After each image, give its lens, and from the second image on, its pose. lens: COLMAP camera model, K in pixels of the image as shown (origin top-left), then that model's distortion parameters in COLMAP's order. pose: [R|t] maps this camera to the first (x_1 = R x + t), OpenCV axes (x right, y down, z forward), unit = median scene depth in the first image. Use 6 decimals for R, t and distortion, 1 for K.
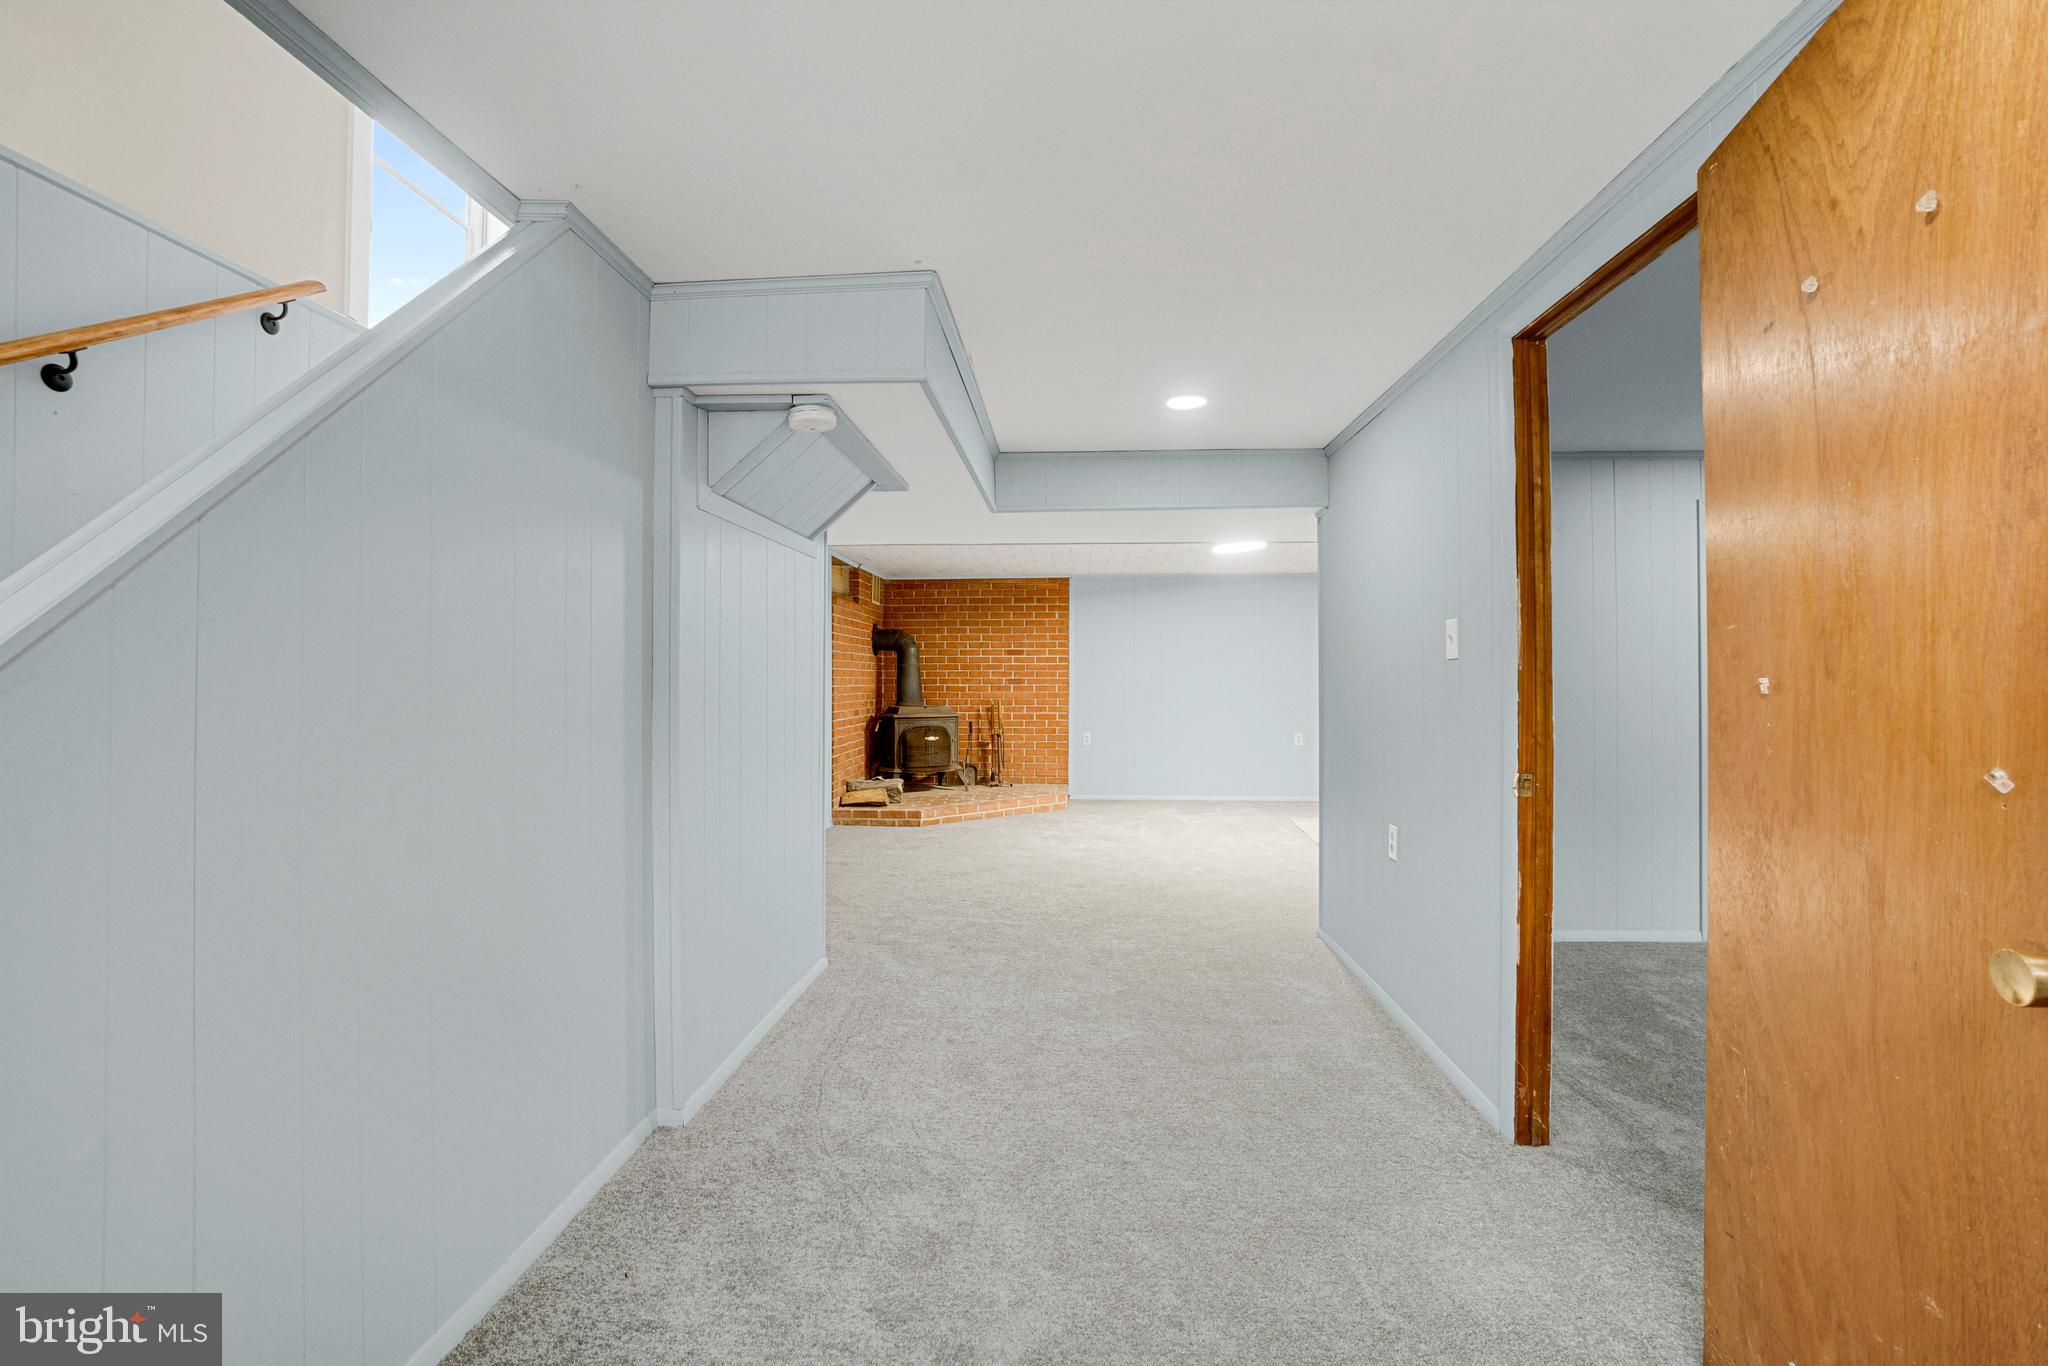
lens RADIAL K [[918.4, 0, 1024.0], [0, 918.4, 677.6], [0, 0, 1]] dist [-0.048718, 0.014724]
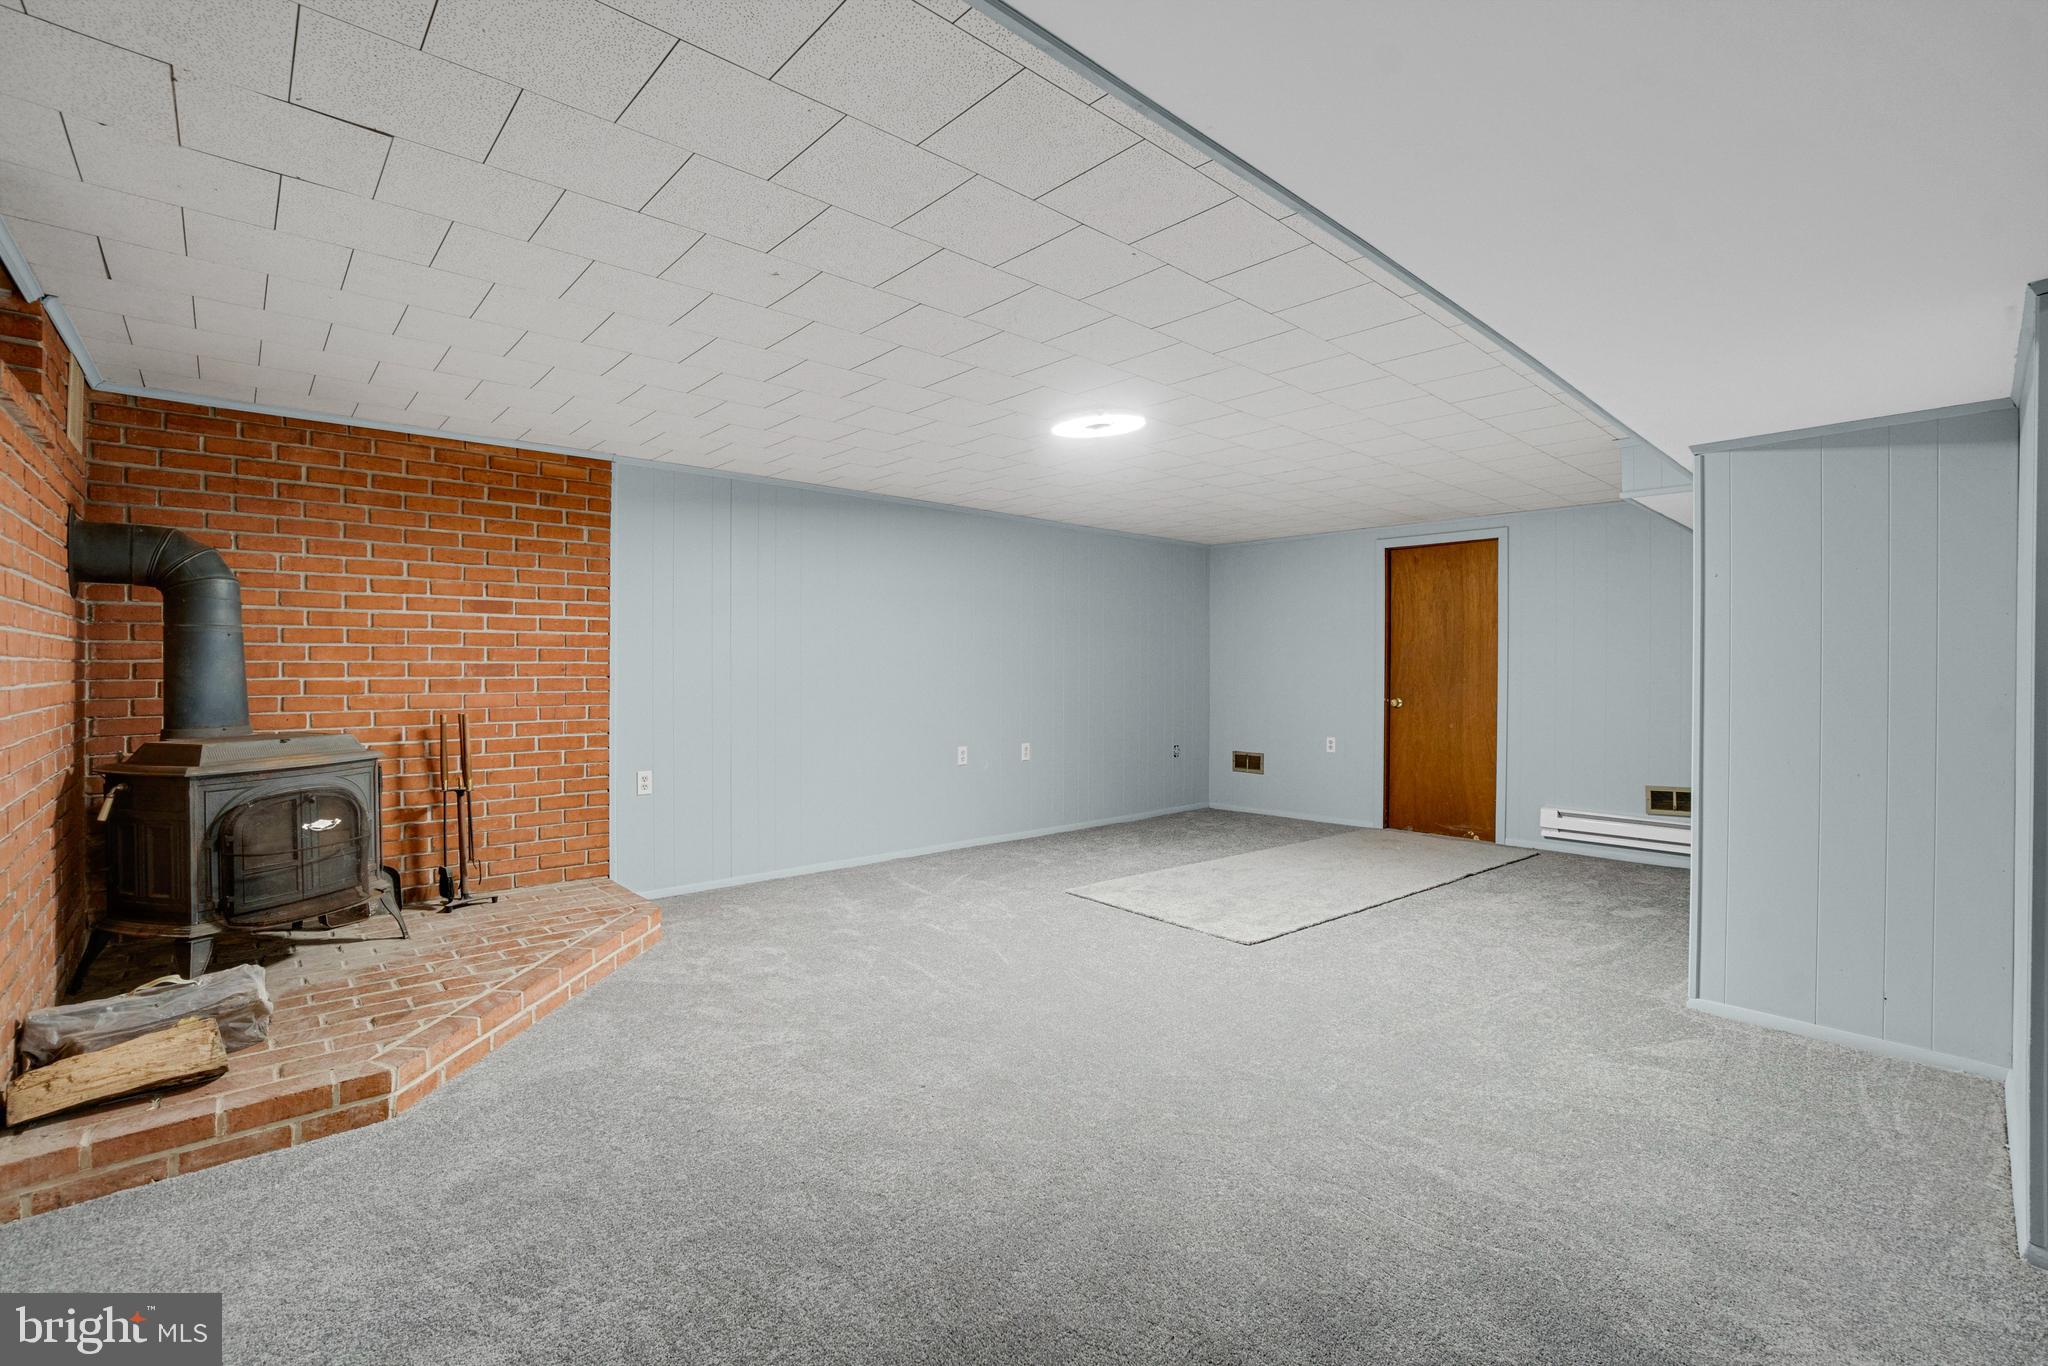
lens RADIAL K [[918.4, 0, 1029.0], [0, 918.4, 683.2], [0, 0, 1]] dist [-0.048718, 0.014724]
pose [[0.709035, -0.010897, 0.705089, -0.137530], [-0.004783, 0.999783, 0.020261, 0.000289], [-0.705157, -0.017739, 0.708829, 0.490313]]
